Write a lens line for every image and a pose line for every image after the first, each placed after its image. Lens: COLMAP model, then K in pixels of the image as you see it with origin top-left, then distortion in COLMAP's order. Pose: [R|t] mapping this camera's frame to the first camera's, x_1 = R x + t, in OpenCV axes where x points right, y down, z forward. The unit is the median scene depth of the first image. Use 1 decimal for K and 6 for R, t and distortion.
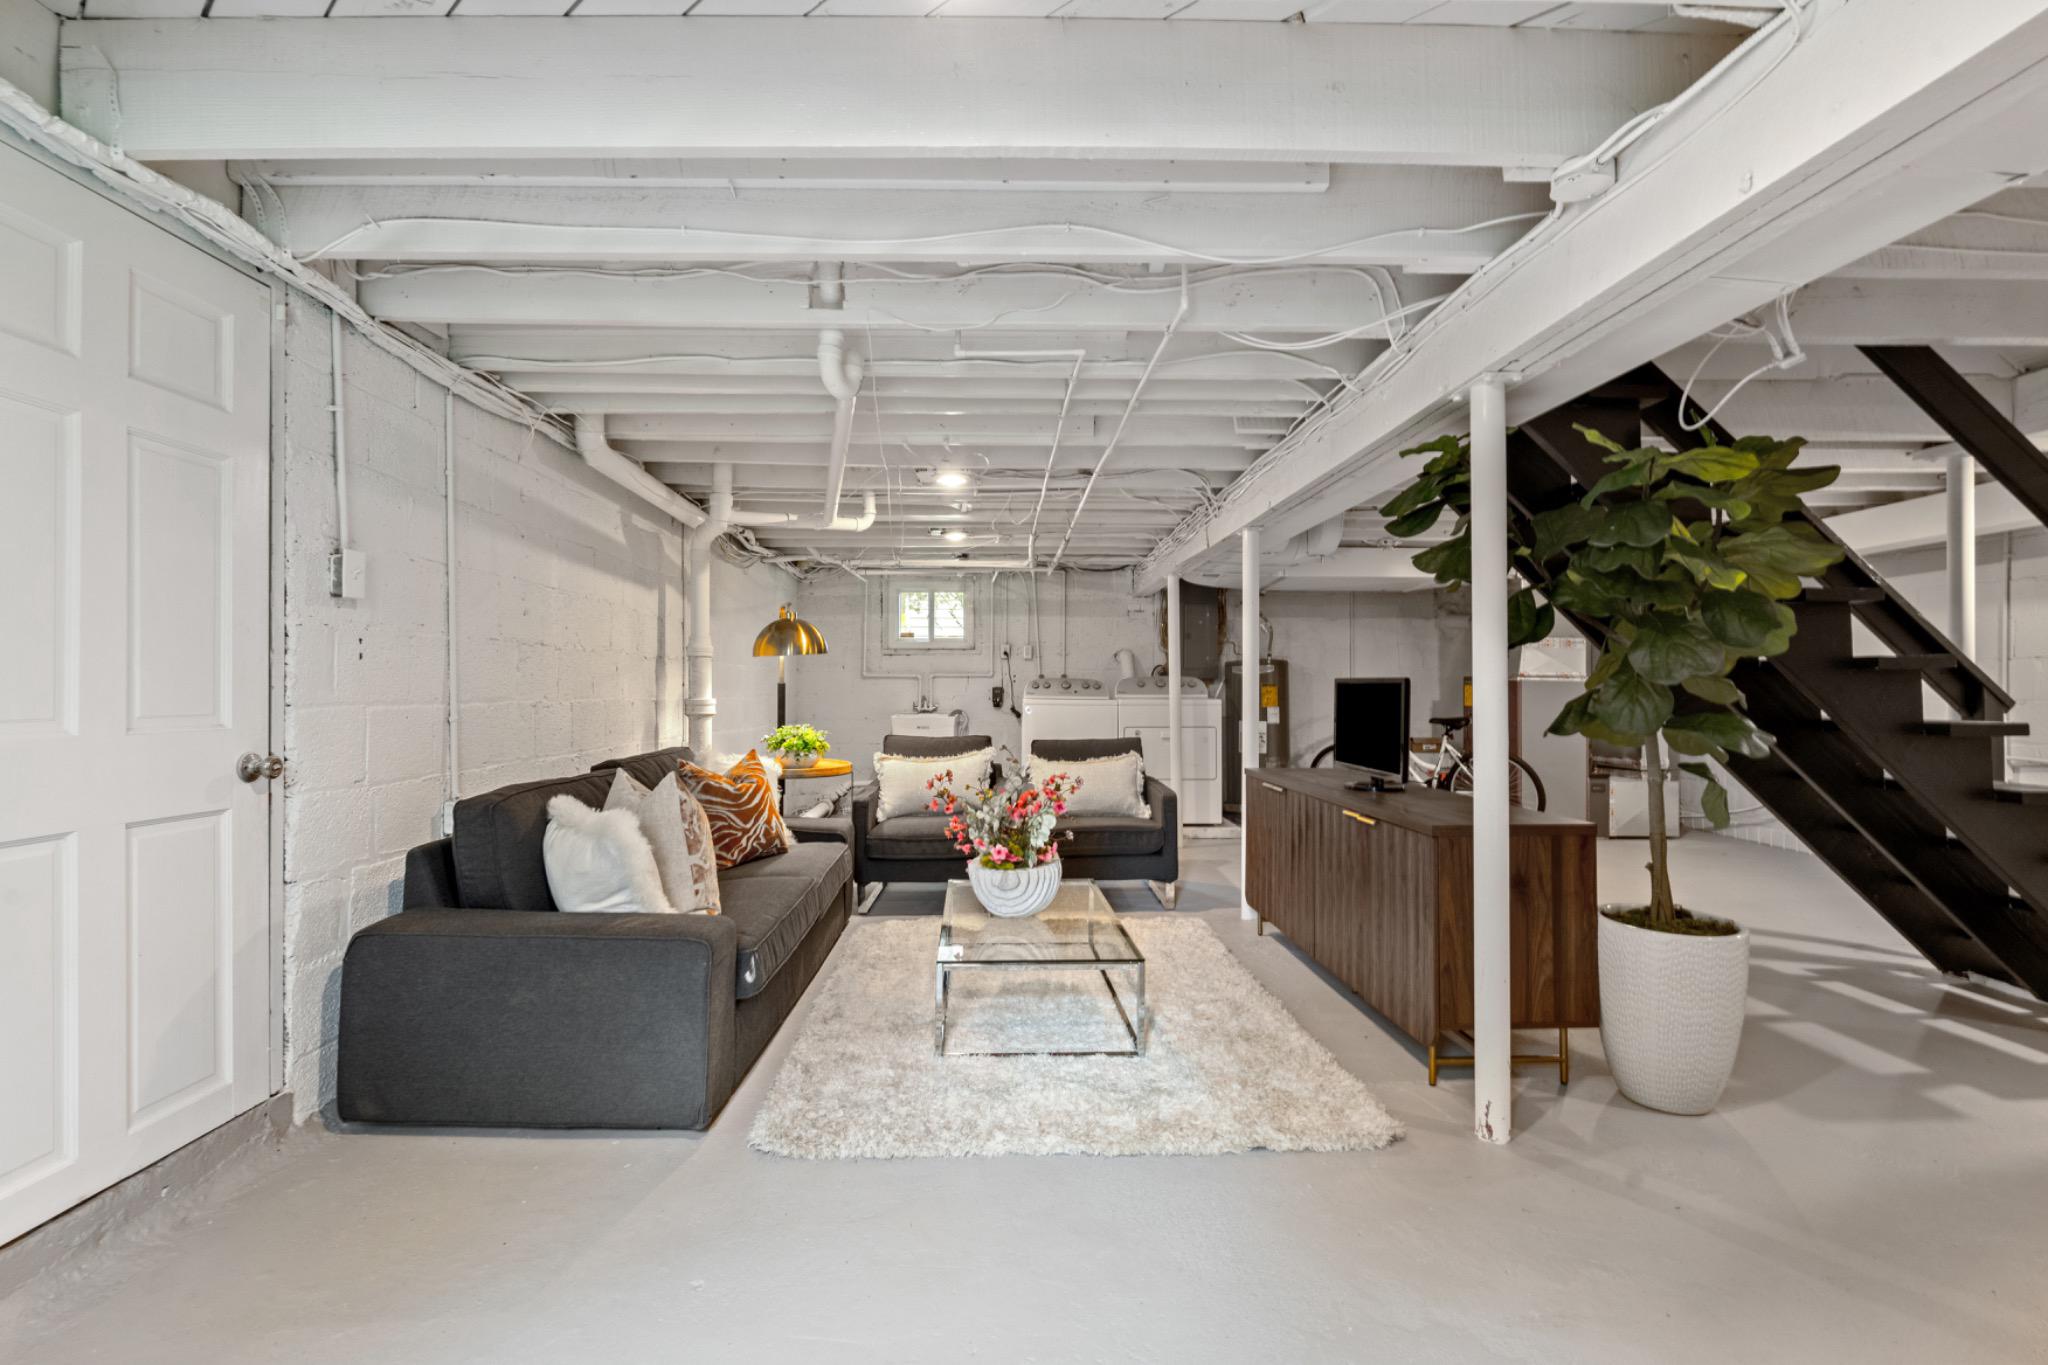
lens RADIAL K [[929.0, 0, 1009.2], [0, 929.0, 693.6], [0, 0, 1]] dist [-0.000651, 0.000633]
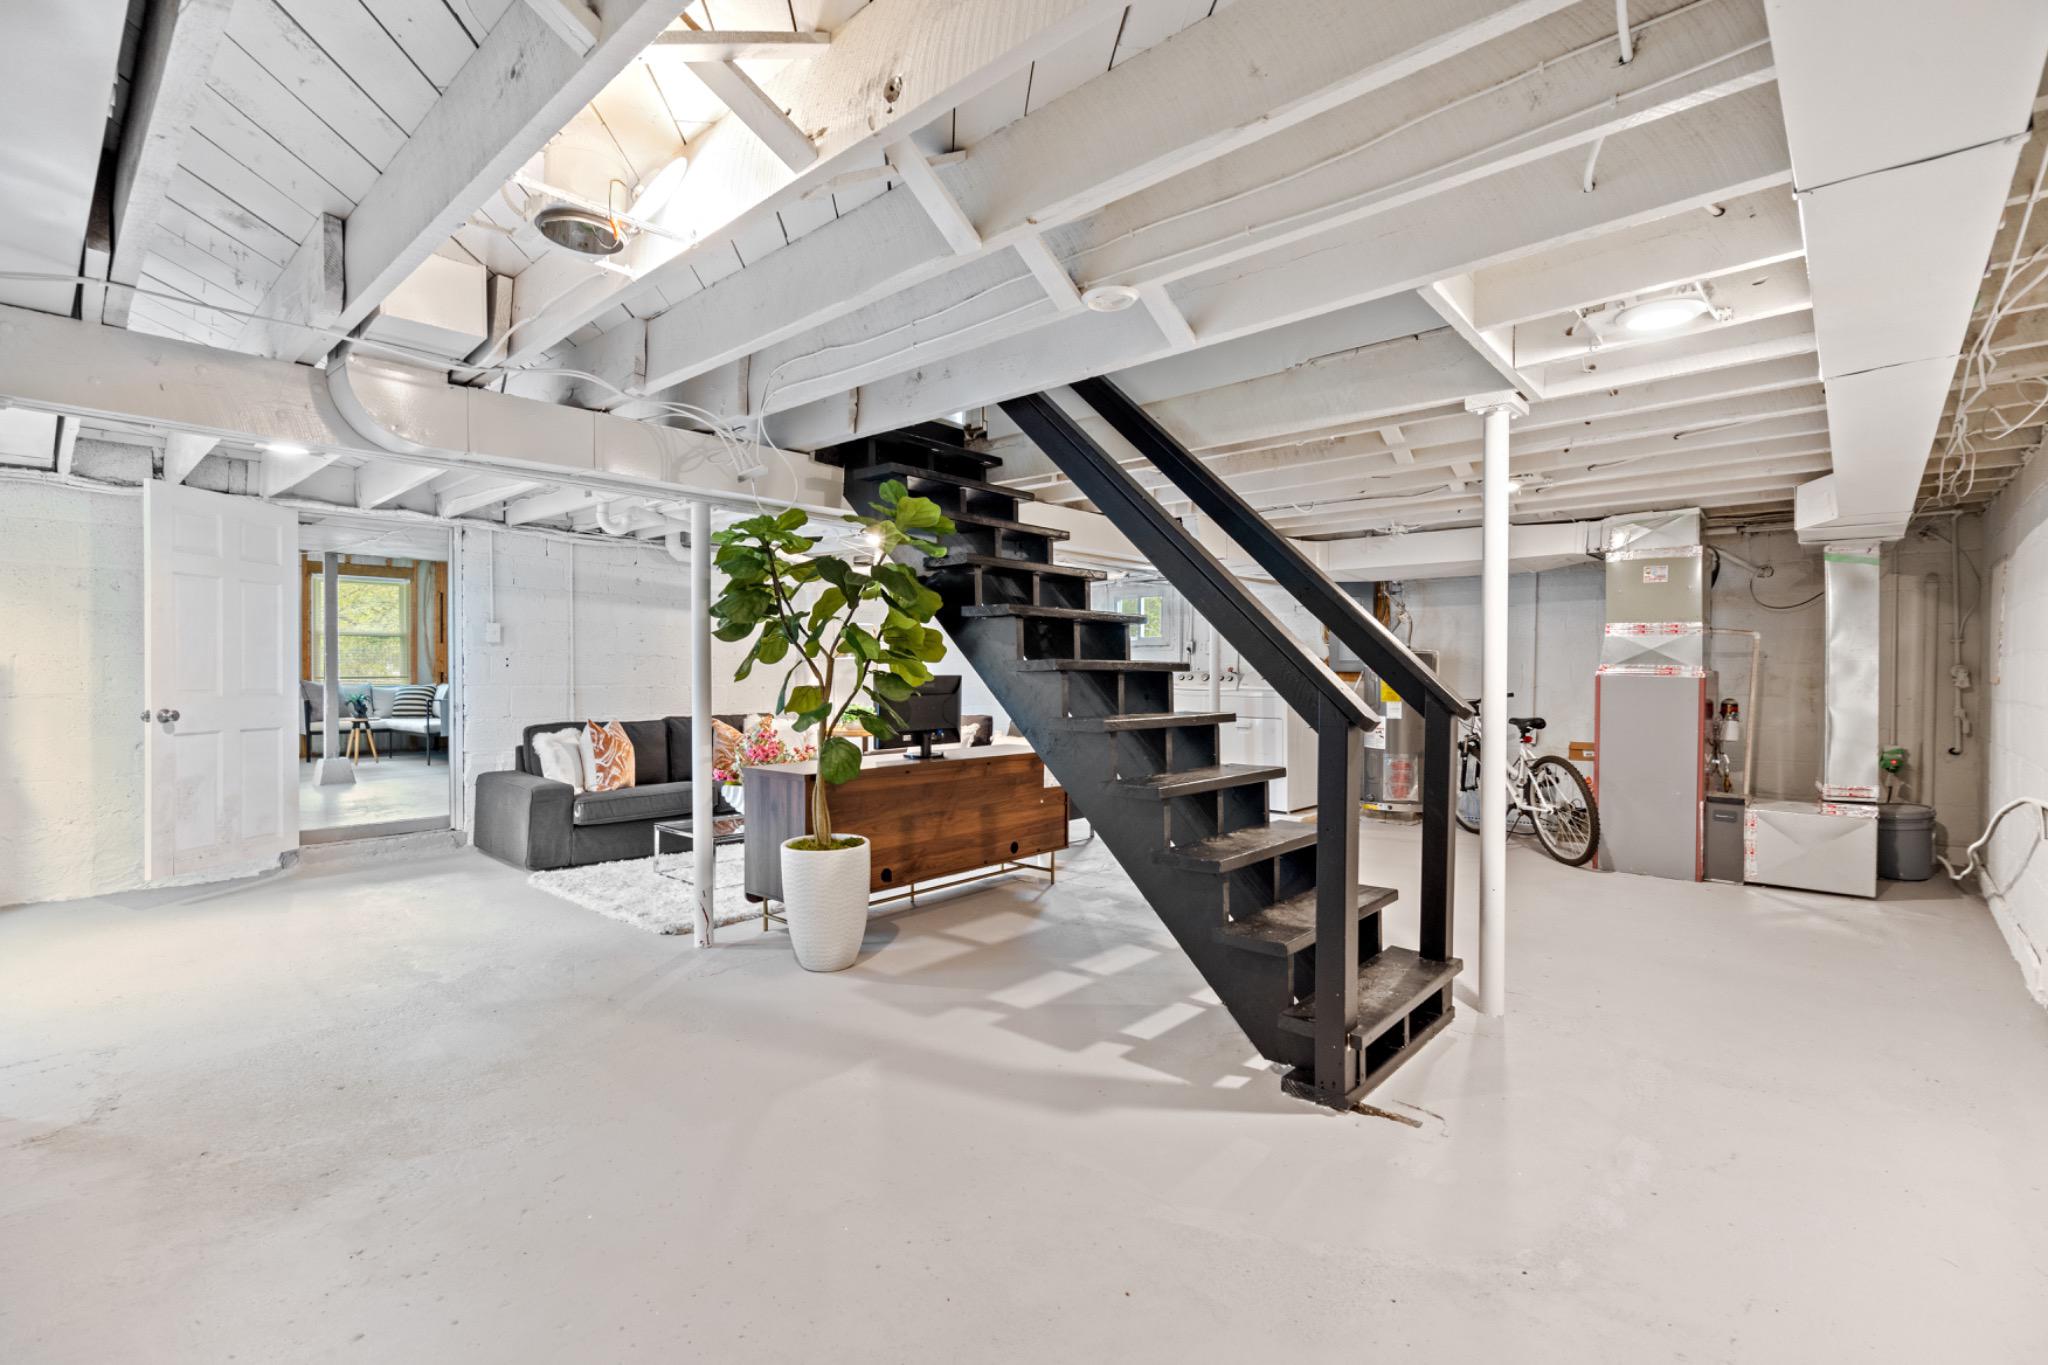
lens RADIAL K [[929.0, 0, 1009.2], [0, 929.0, 693.6], [0, 0, 1]] dist [-0.000651, 0.000633]
pose [[0.723857, 0.016528, -0.689752, 1.881662], [-0.007280, 0.999840, 0.016319, -0.016171], [0.689911, -0.006791, 0.723862, 0.135579]]
